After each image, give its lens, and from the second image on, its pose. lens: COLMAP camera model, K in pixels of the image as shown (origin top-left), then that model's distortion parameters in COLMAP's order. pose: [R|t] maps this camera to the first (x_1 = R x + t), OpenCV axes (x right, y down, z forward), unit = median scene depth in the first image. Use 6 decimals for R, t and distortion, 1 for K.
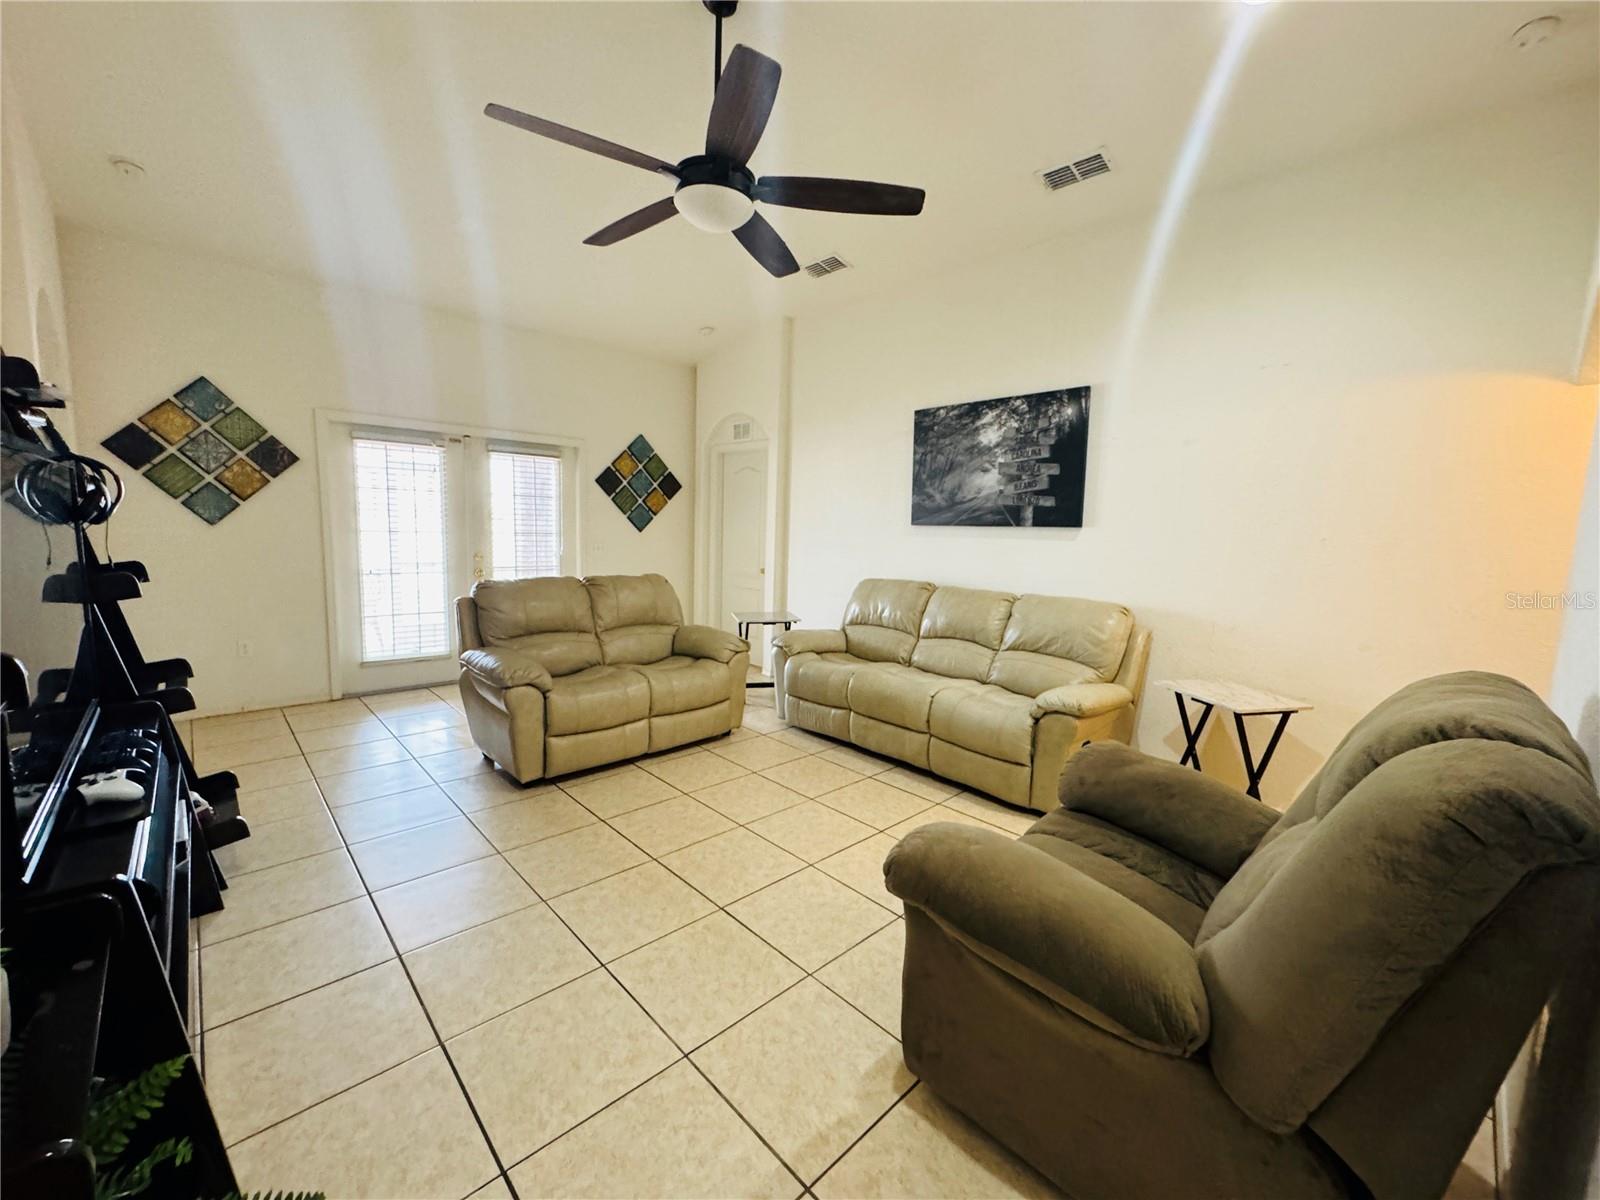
lens RADIAL K [[639.2, 0, 801.4], [0, 639.2, 595.1], [0, 0, 1]] dist [-0.001691, -0.000294]
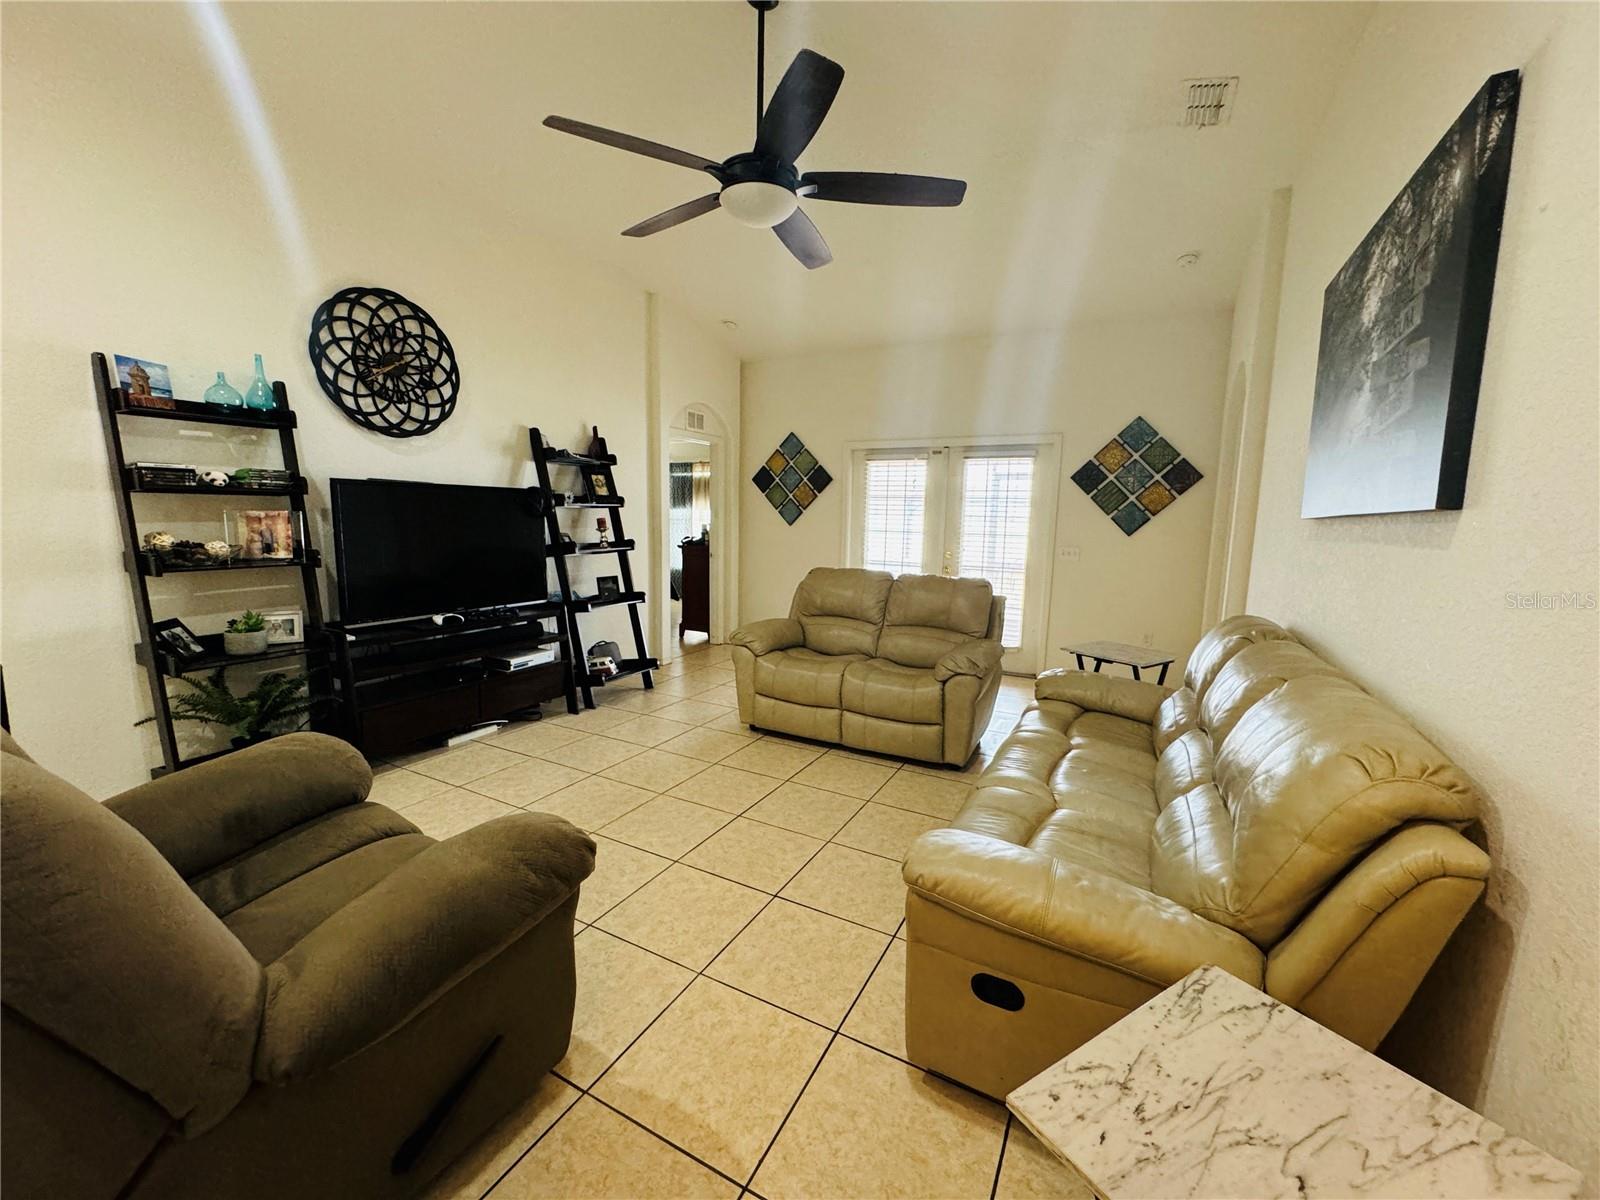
lens RADIAL K [[639.2, 0, 798.8], [0, 639.2, 600.6], [0, 0, 1]] dist [-0.001691, -0.000294]
pose [[0.318679, 0.103527, -0.942192, 0.599379], [-0.116515, 0.990757, 0.069454, -0.037613], [0.940674, 0.087646, 0.327796, 0.519362]]
